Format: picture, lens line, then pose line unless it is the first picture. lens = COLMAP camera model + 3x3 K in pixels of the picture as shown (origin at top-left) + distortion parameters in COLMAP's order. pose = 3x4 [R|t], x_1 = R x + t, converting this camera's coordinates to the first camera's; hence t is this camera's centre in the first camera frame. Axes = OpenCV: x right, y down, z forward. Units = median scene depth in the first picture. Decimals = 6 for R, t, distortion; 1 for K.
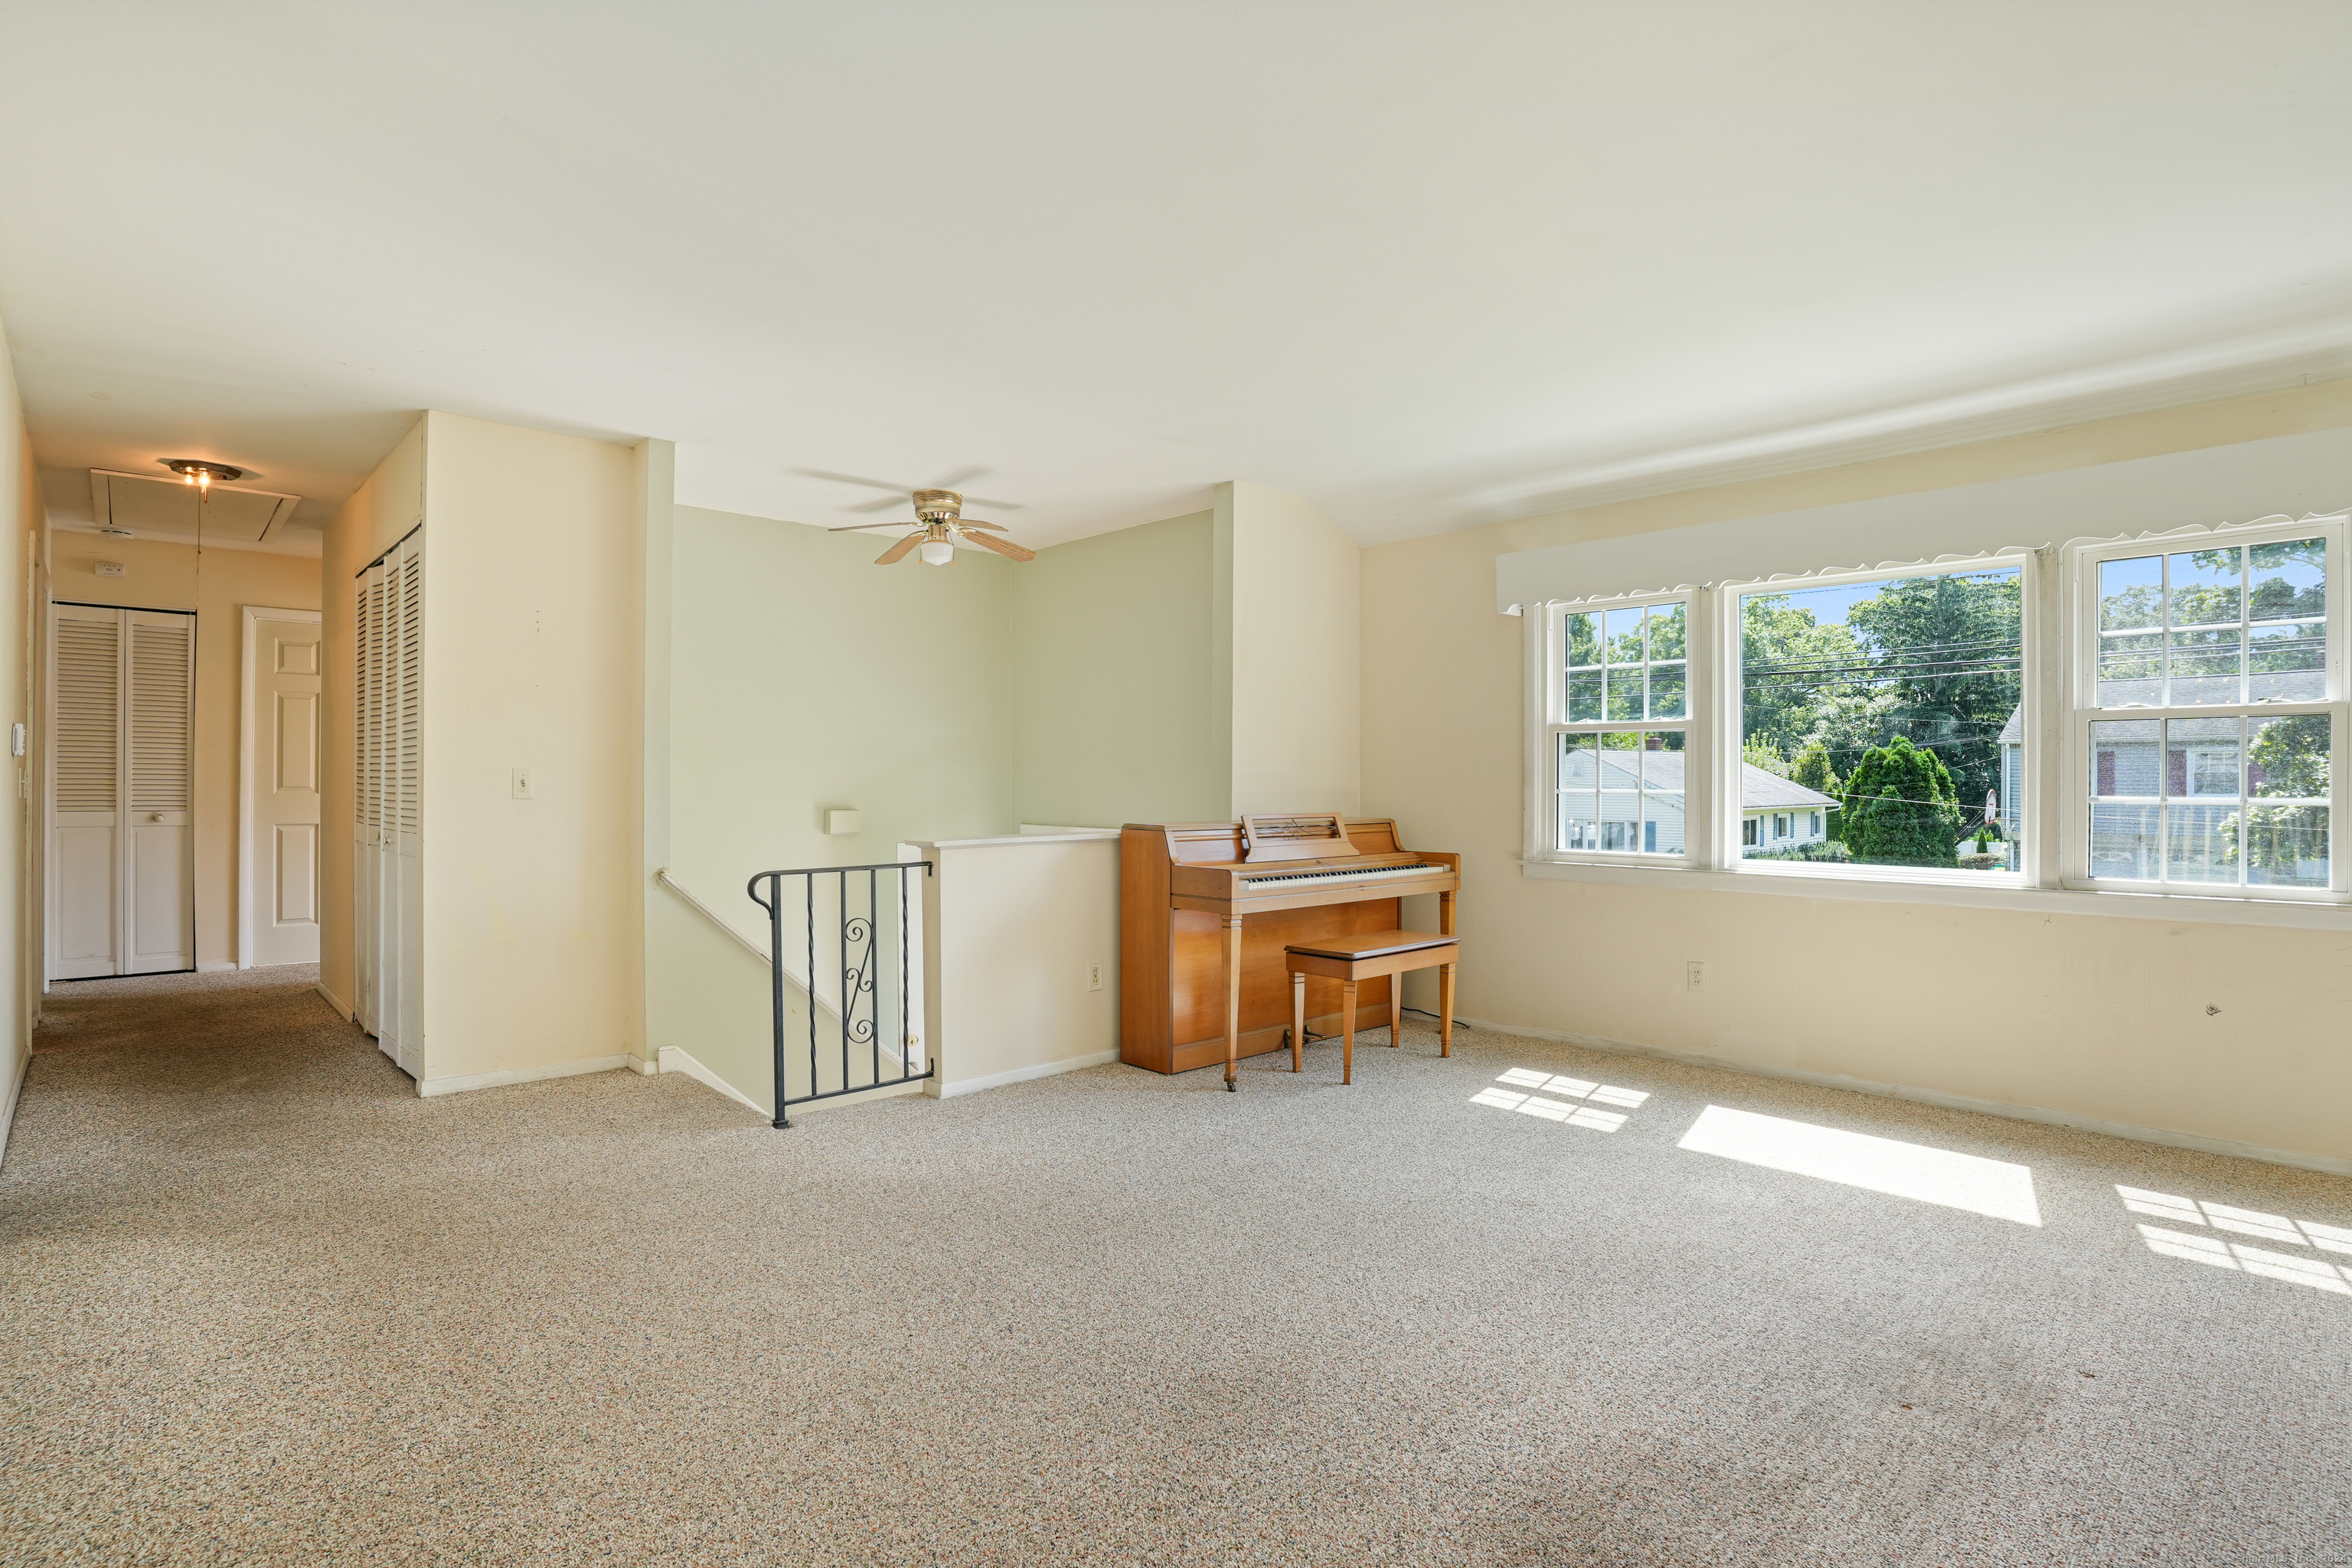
lens RADIAL K [[1182.5, 0, 1176.0], [0, 1182.5, 784.0], [0, 0, 1]] dist [-0.085592, 0.043192]
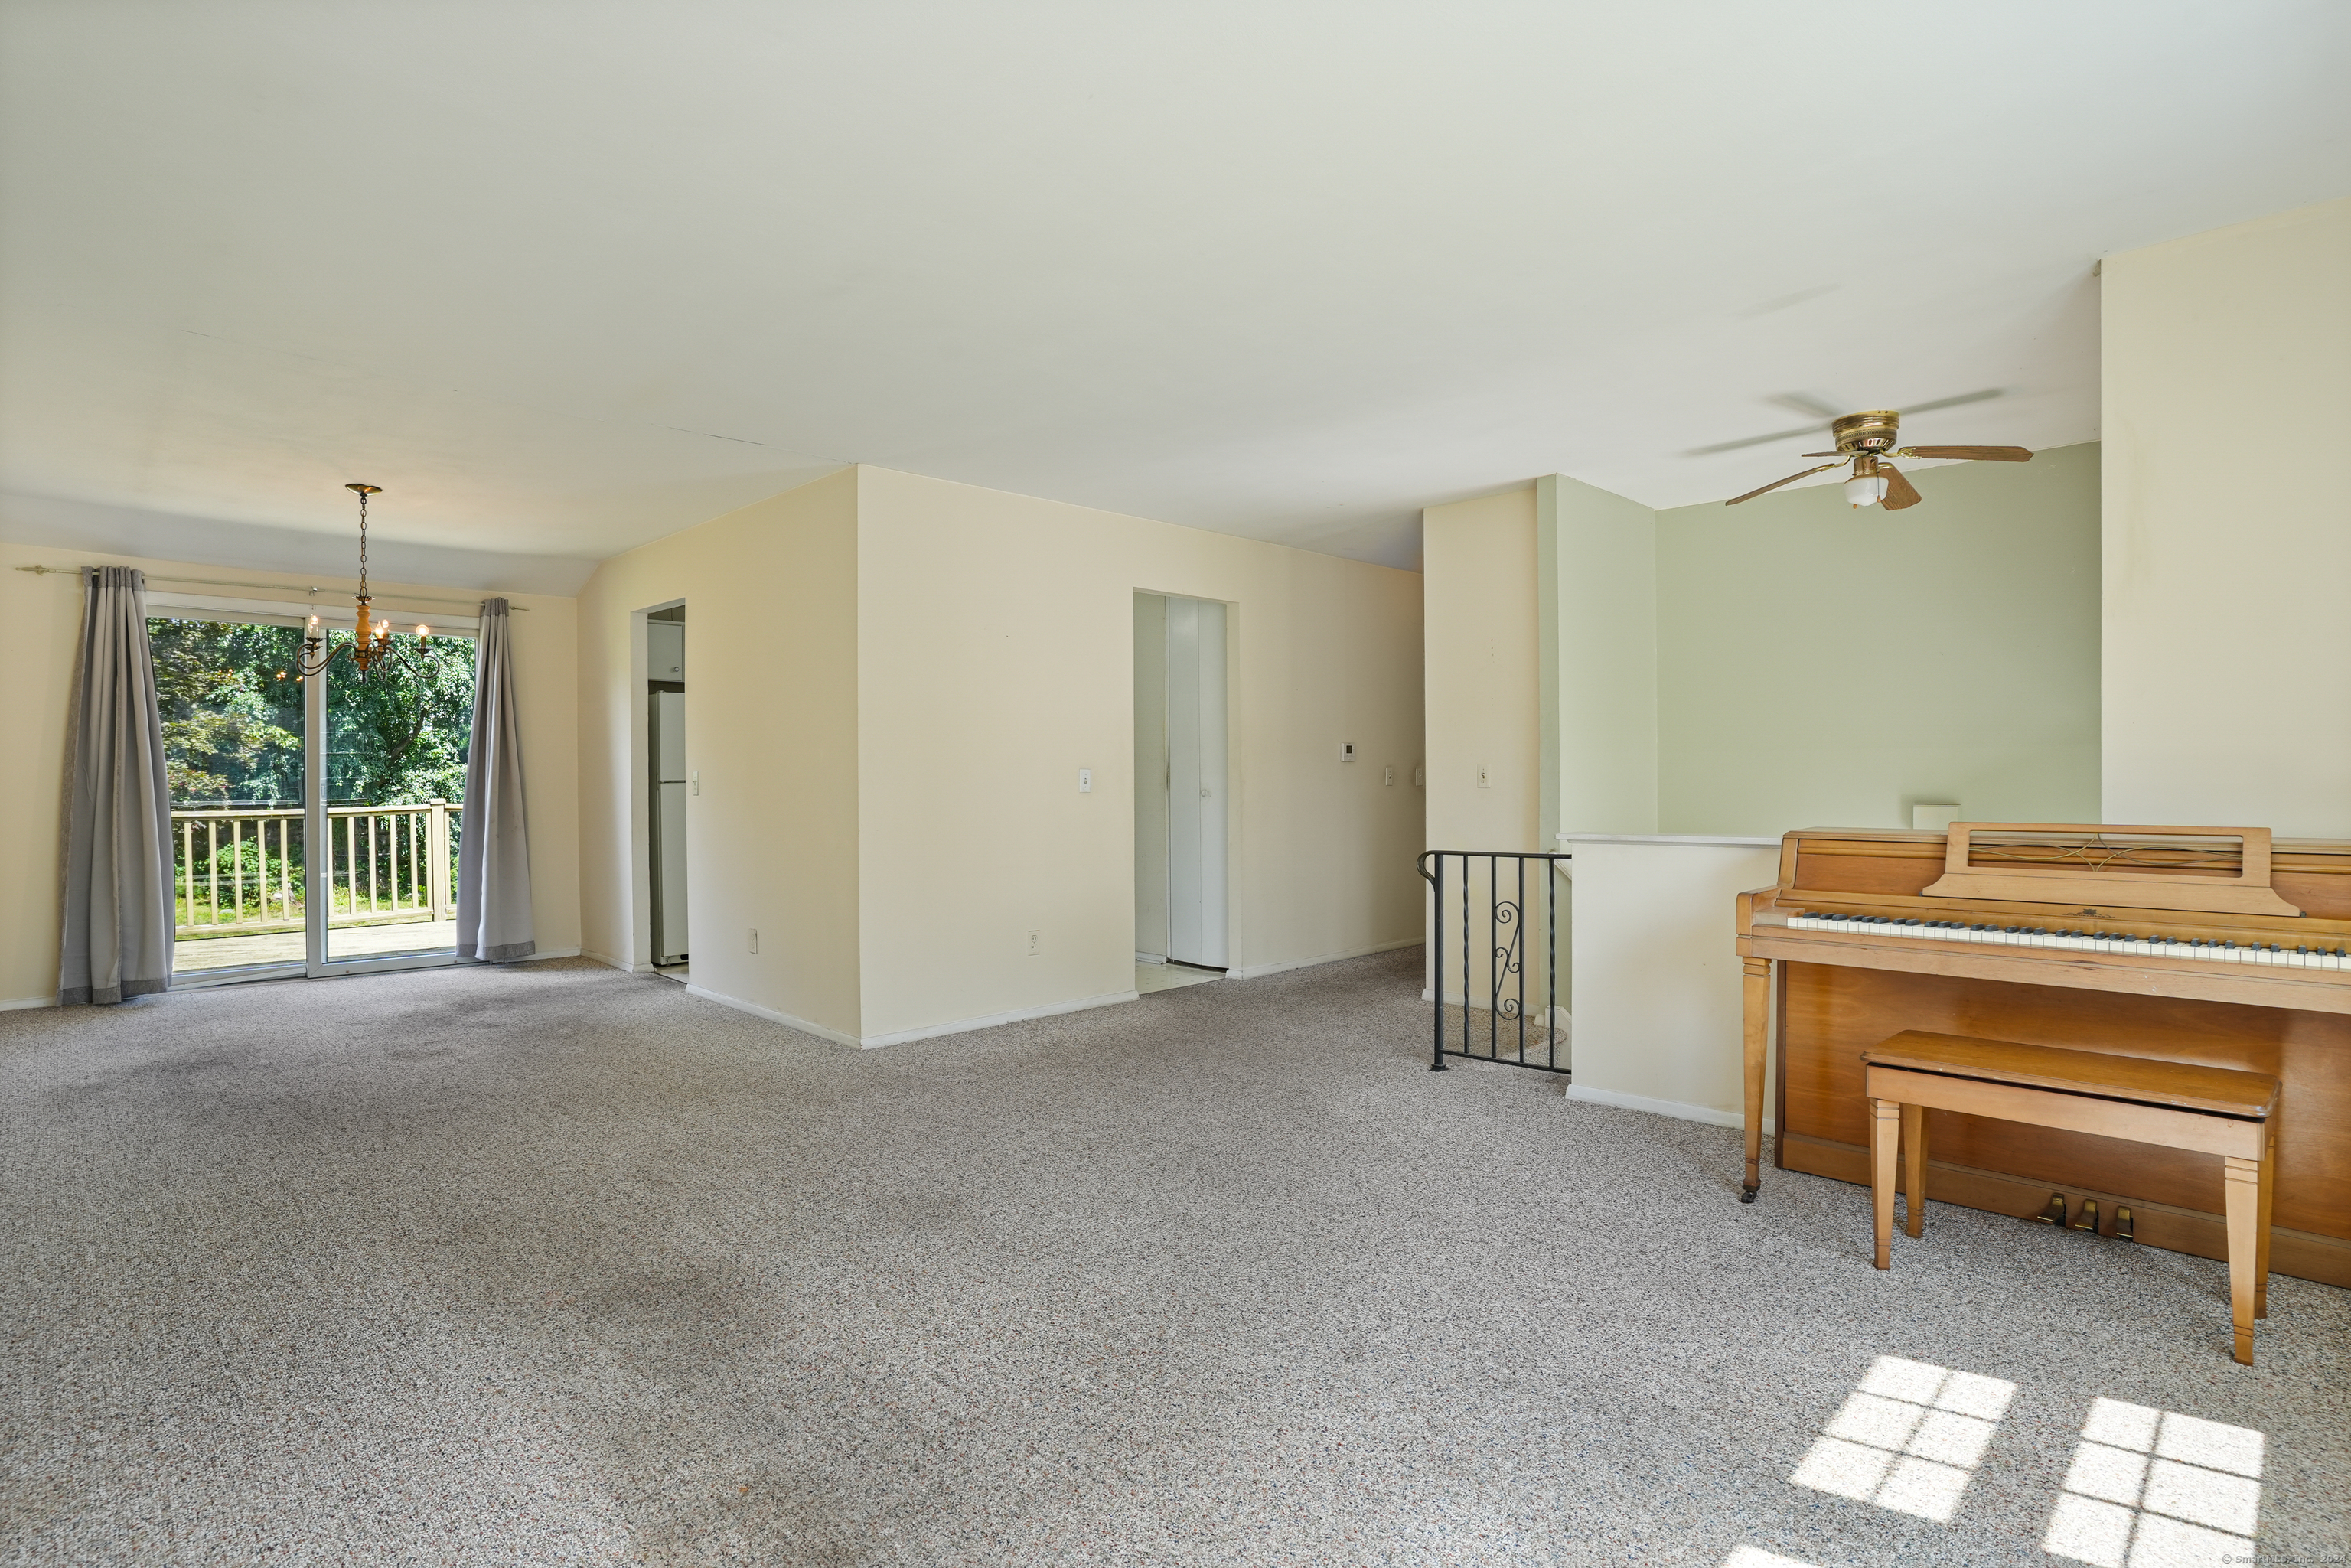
lens RADIAL K [[1182.0, 0, 1175.5], [0, 1182.0, 784.0], [0, 0, 1]] dist [-0.085592, 0.043192]
pose [[0.028959, 0.005437, -0.999566, 0.724374], [0.005582, 0.999969, 0.005601, -0.000081], [0.999565, -0.005742, 0.028928, 0.619220]]
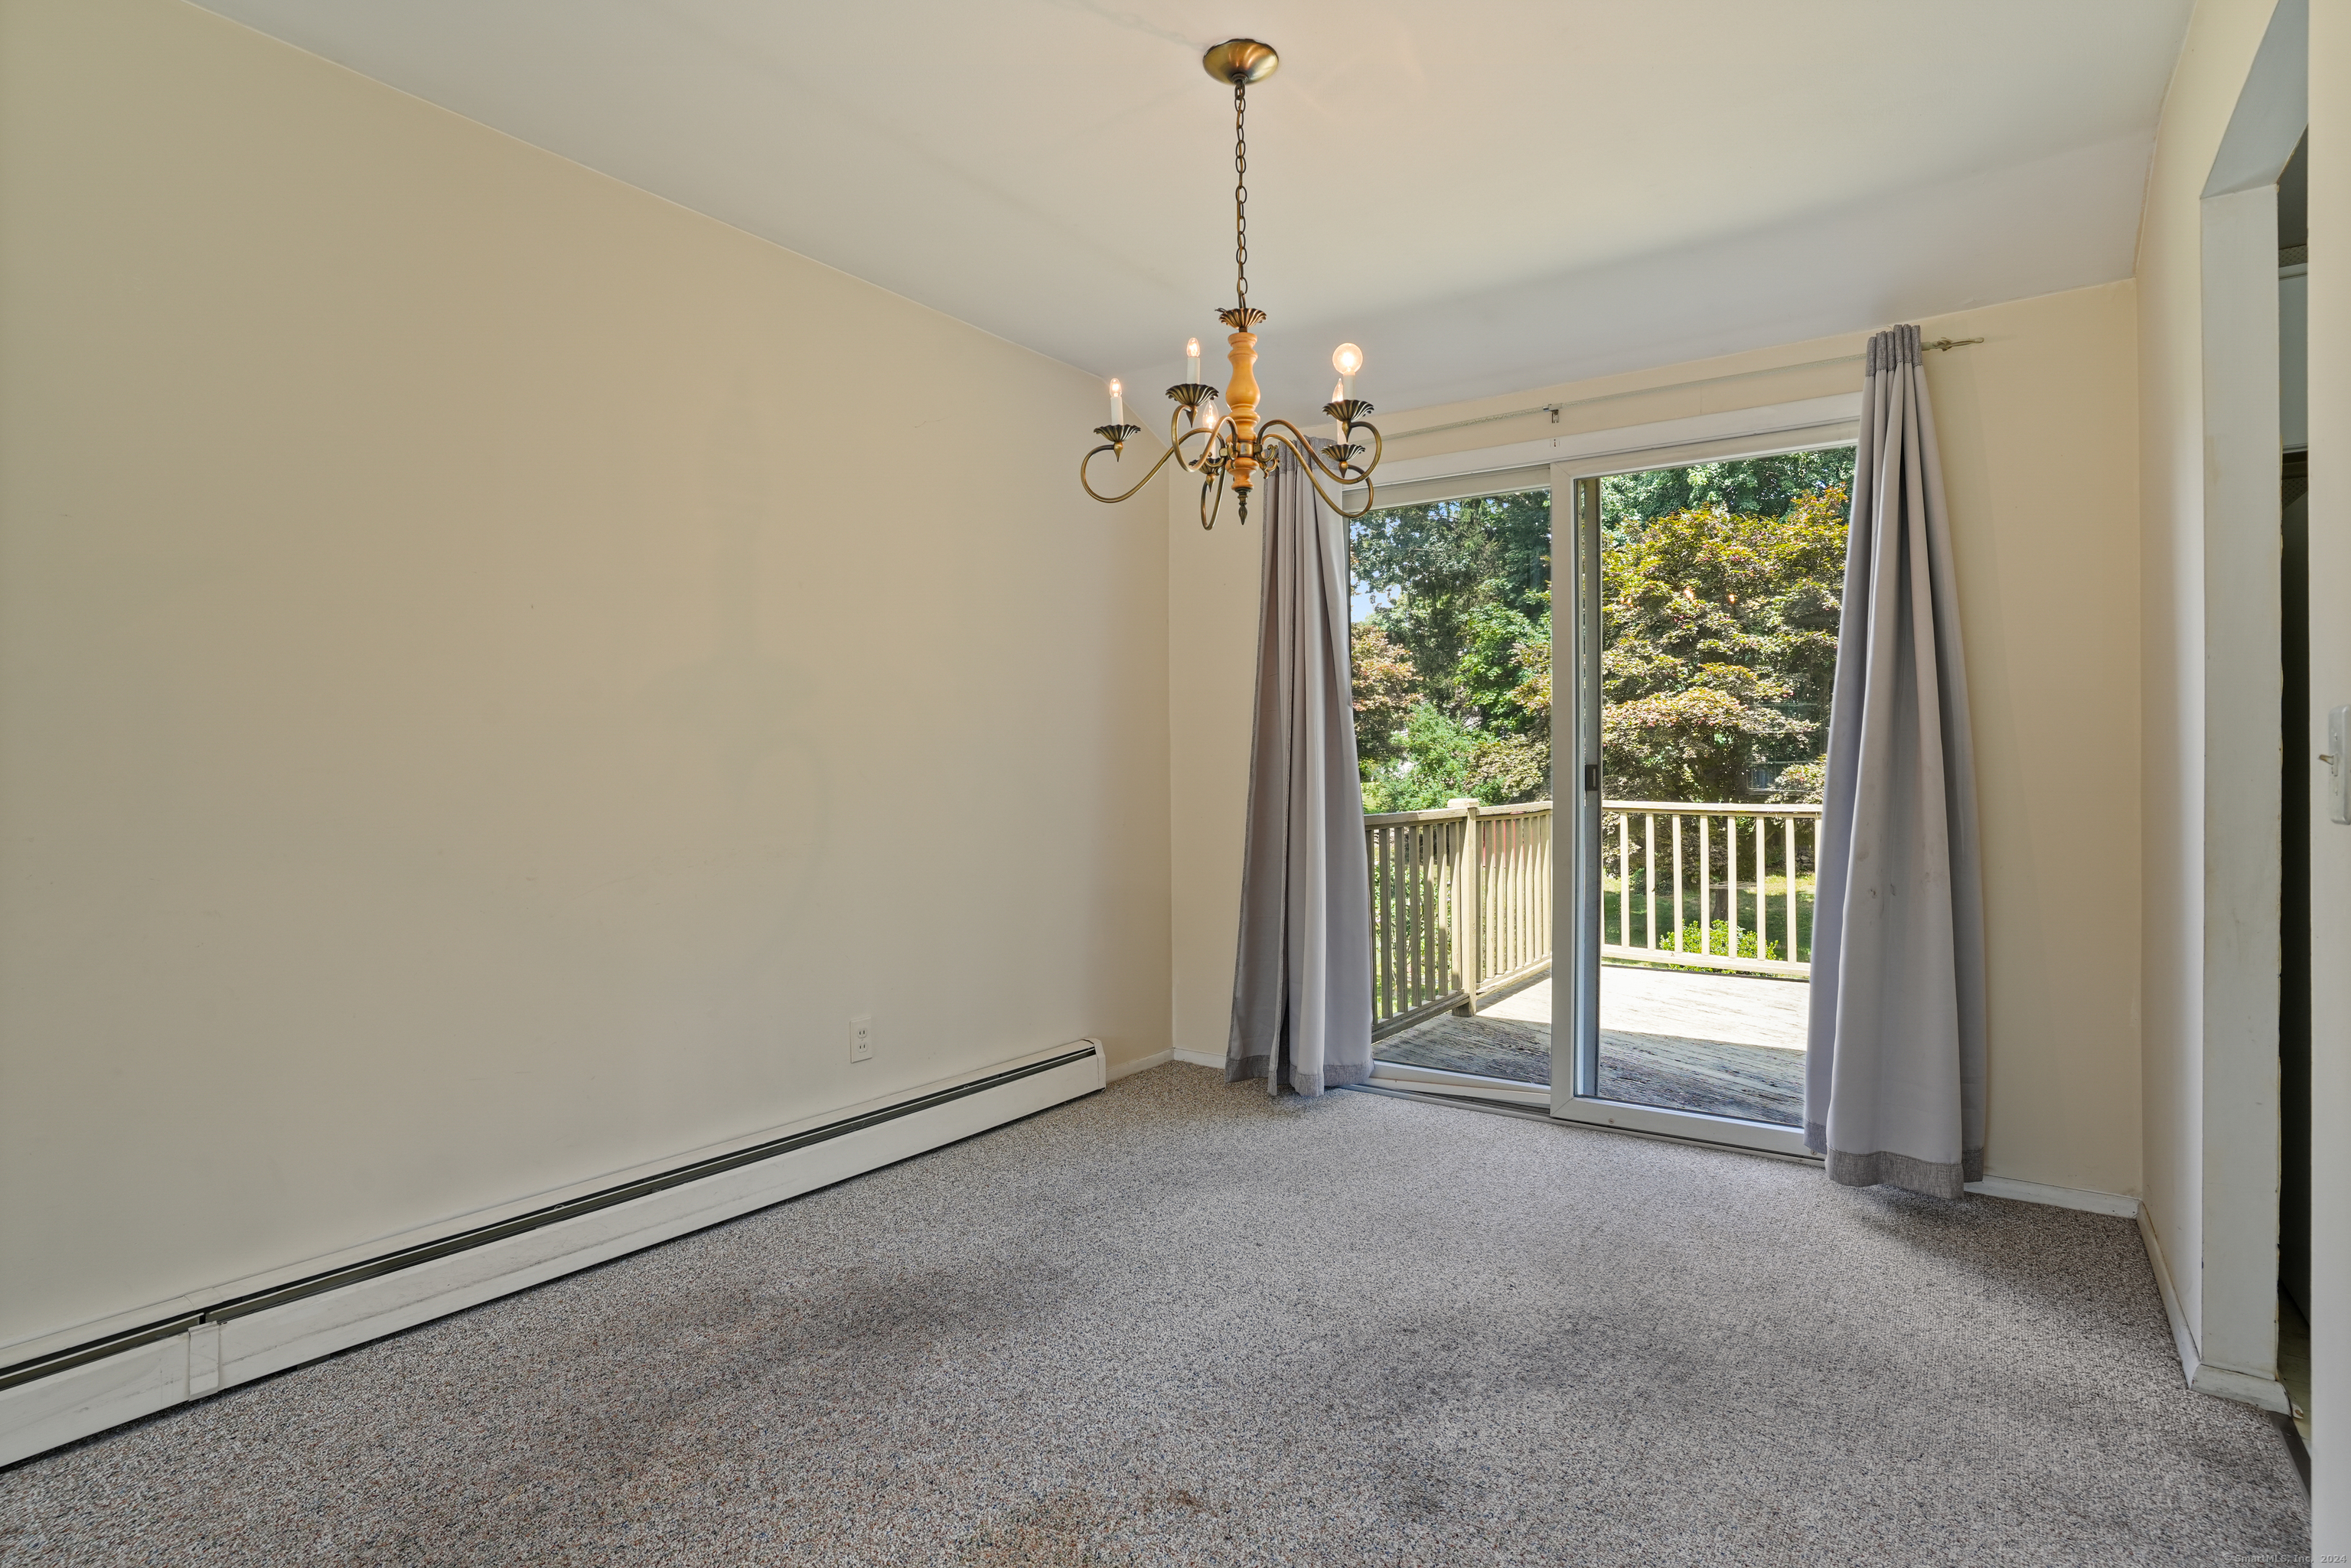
lens RADIAL K [[1182.0, 0, 1175.5], [0, 1182.0, 784.0], [0, 0, 1]] dist [-0.085592, 0.043192]
pose [[-0.980033, 0.004192, -0.198792, -0.344355], [0.001994, 0.999935, 0.011254, 0.003749], [0.198826, 0.010633, -0.979977, 0.304572]]
